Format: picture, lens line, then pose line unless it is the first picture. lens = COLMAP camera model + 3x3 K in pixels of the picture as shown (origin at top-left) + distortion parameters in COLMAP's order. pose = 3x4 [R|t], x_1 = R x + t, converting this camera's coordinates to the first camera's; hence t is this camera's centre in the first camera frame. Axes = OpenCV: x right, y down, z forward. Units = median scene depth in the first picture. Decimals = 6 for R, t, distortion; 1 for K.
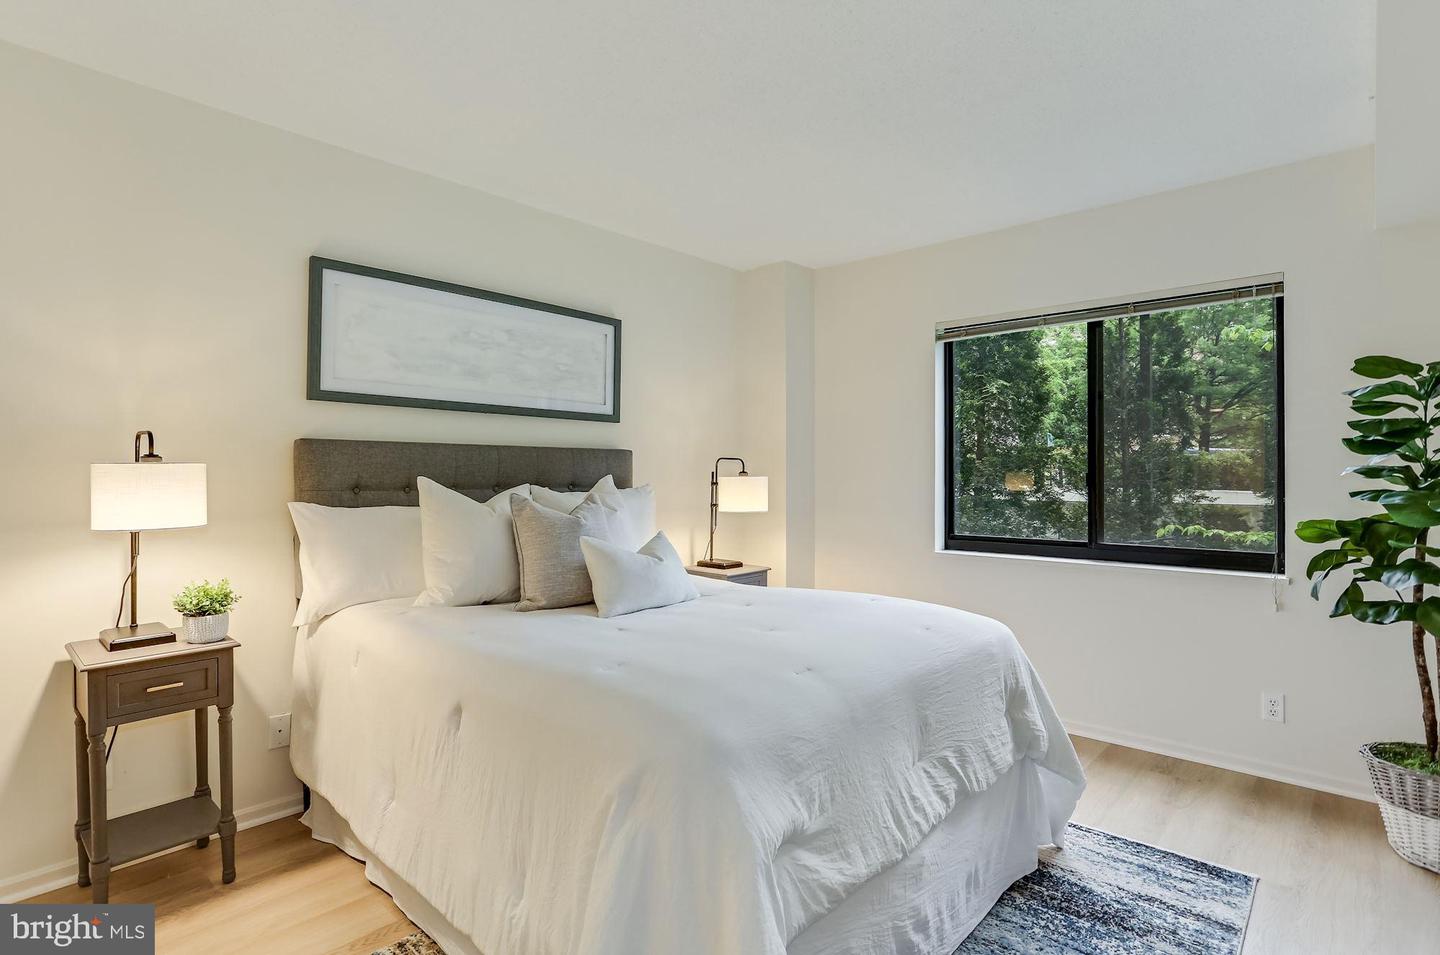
lens RADIAL K [[717.4, 0, 716.4], [0, 717.4, 473.4], [0, 0, 1]] dist [-0.043713, 0.033944]
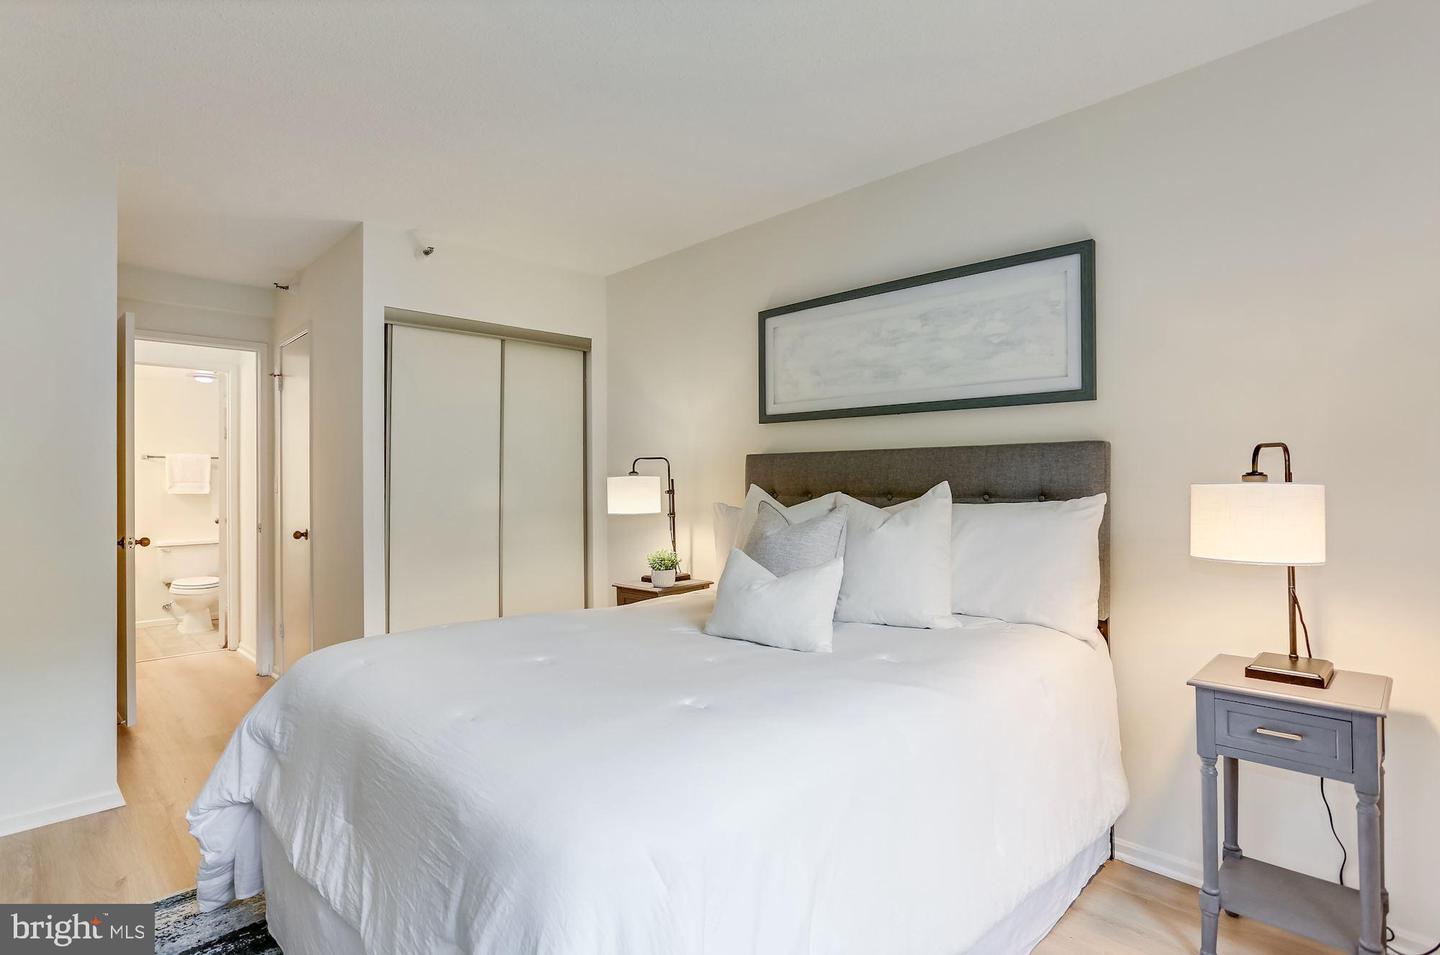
lens RADIAL K [[738.1, 0, 723.6], [0, 738.1, 482.7], [0, 0, 1]] dist [-0.054872, 0.037015]
pose [[-0.055085, -0.014829, -0.998372, 0.613662], [-0.006765, 0.999872, -0.014478, 0.017808], [0.998459, 0.005957, -0.055178, 0.815903]]
